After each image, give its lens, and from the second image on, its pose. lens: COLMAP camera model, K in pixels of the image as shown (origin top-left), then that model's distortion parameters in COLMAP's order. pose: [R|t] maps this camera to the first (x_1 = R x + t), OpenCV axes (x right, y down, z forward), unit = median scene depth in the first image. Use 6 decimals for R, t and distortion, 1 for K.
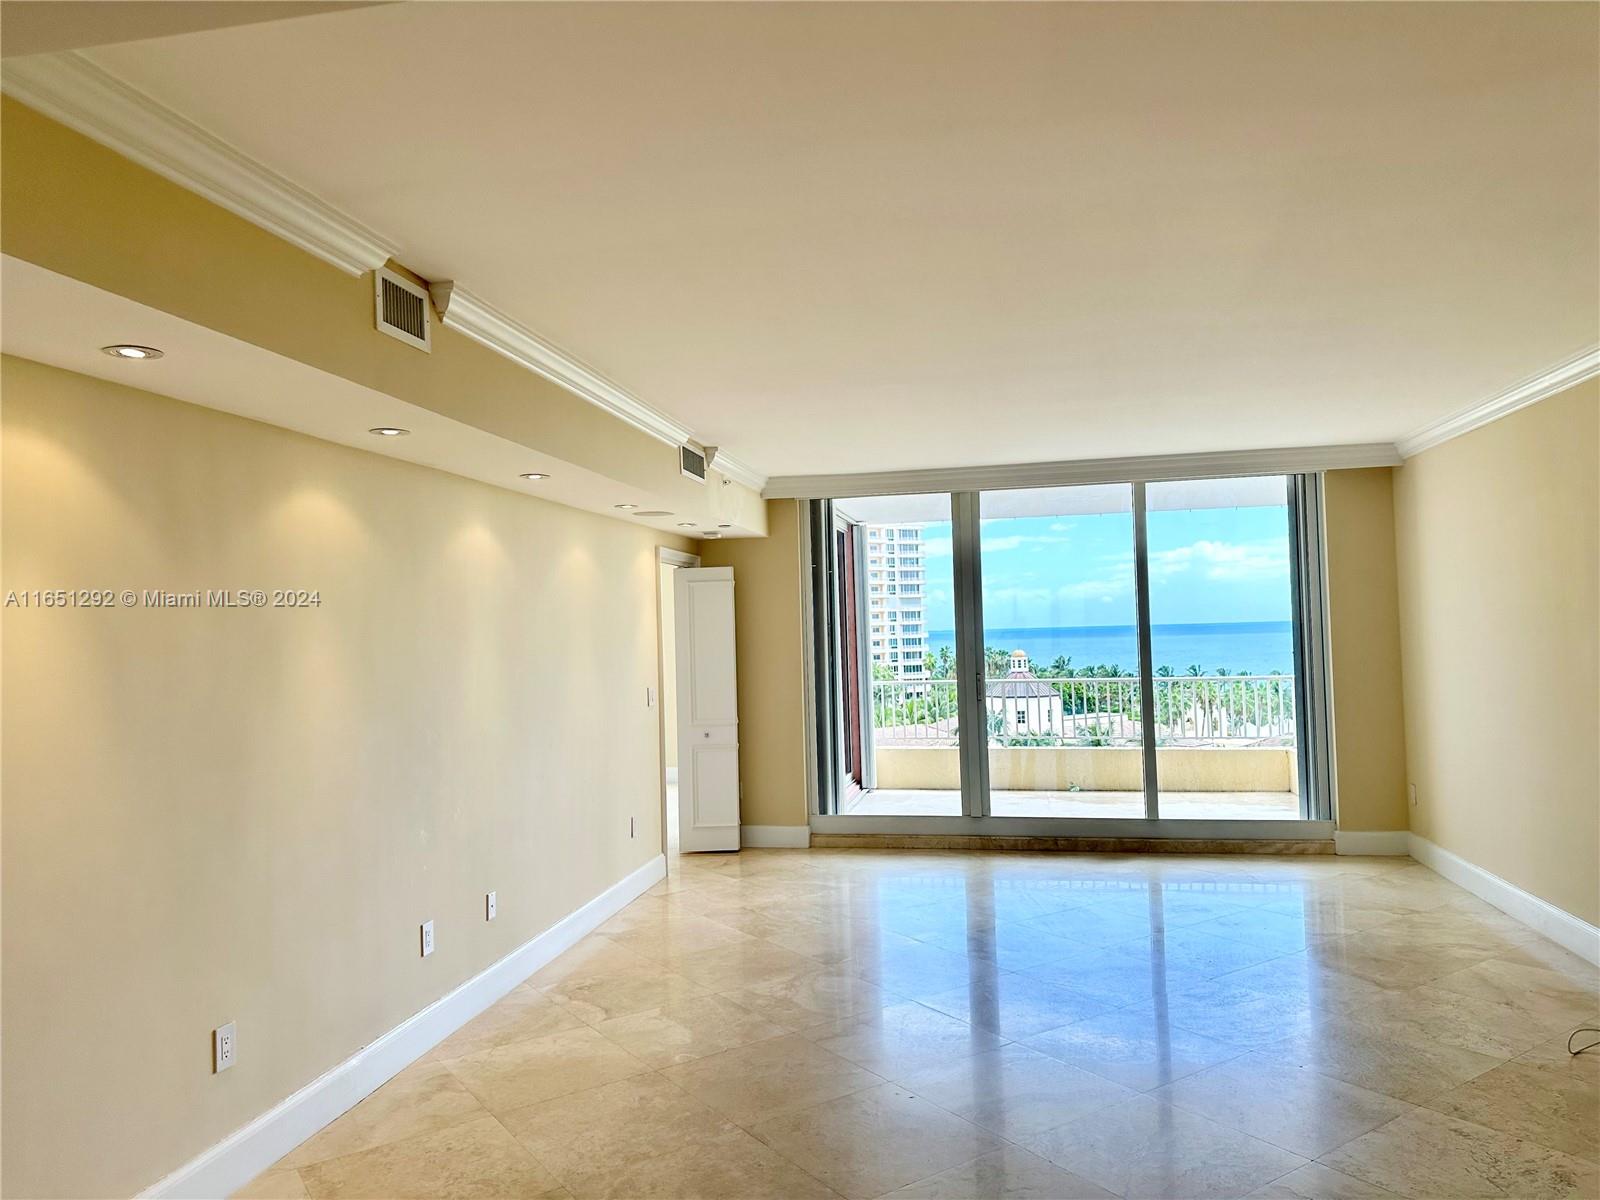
lens RADIAL K [[1131.1, 0, 800.0], [0, 1131.1, 600.0], [0, 0, 1]] dist [0.082170, -0.098613]
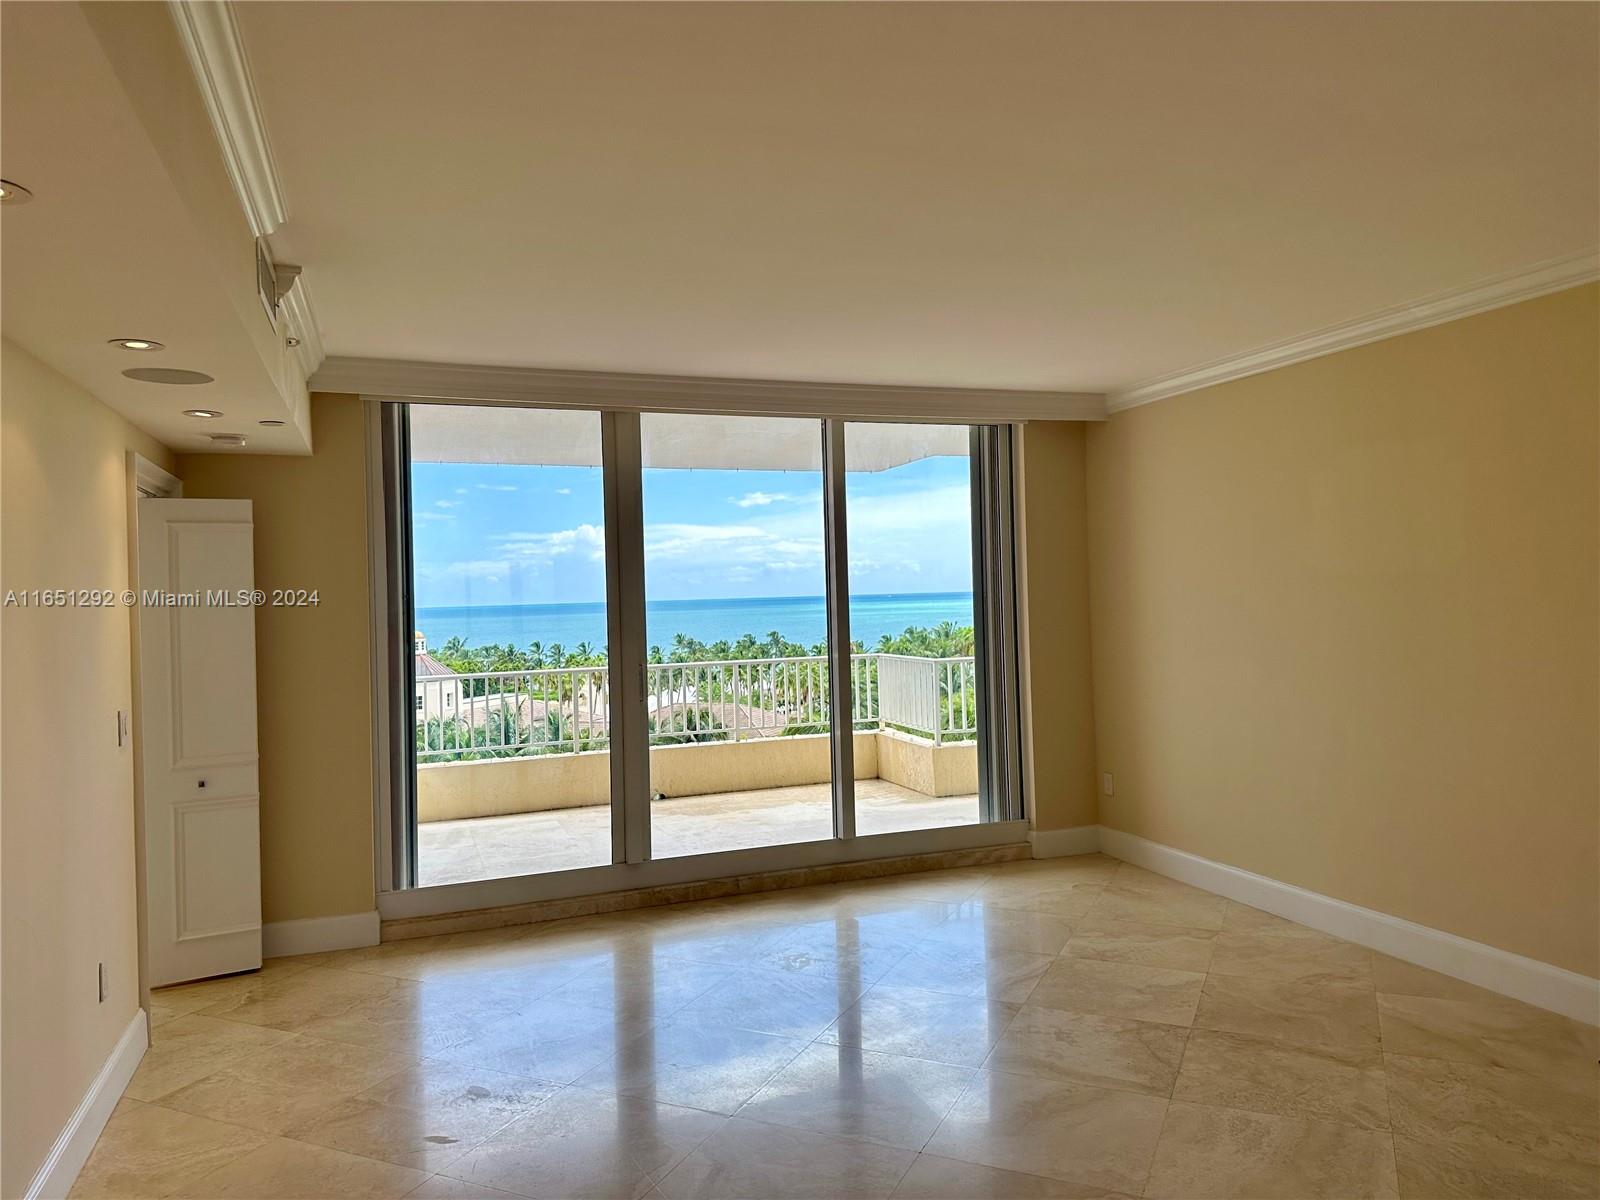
lens RADIAL K [[1105.8, 0, 799.3], [0, 1105.8, 587.0], [0, 0, 1]] dist [0.087908, -0.092678]
pose [[0.852676, 0.007973, 0.522379, -0.125776], [-0.010967, 0.999936, 0.002640, 0.012745], [-0.522325, -0.007980, 0.852709, 0.346341]]
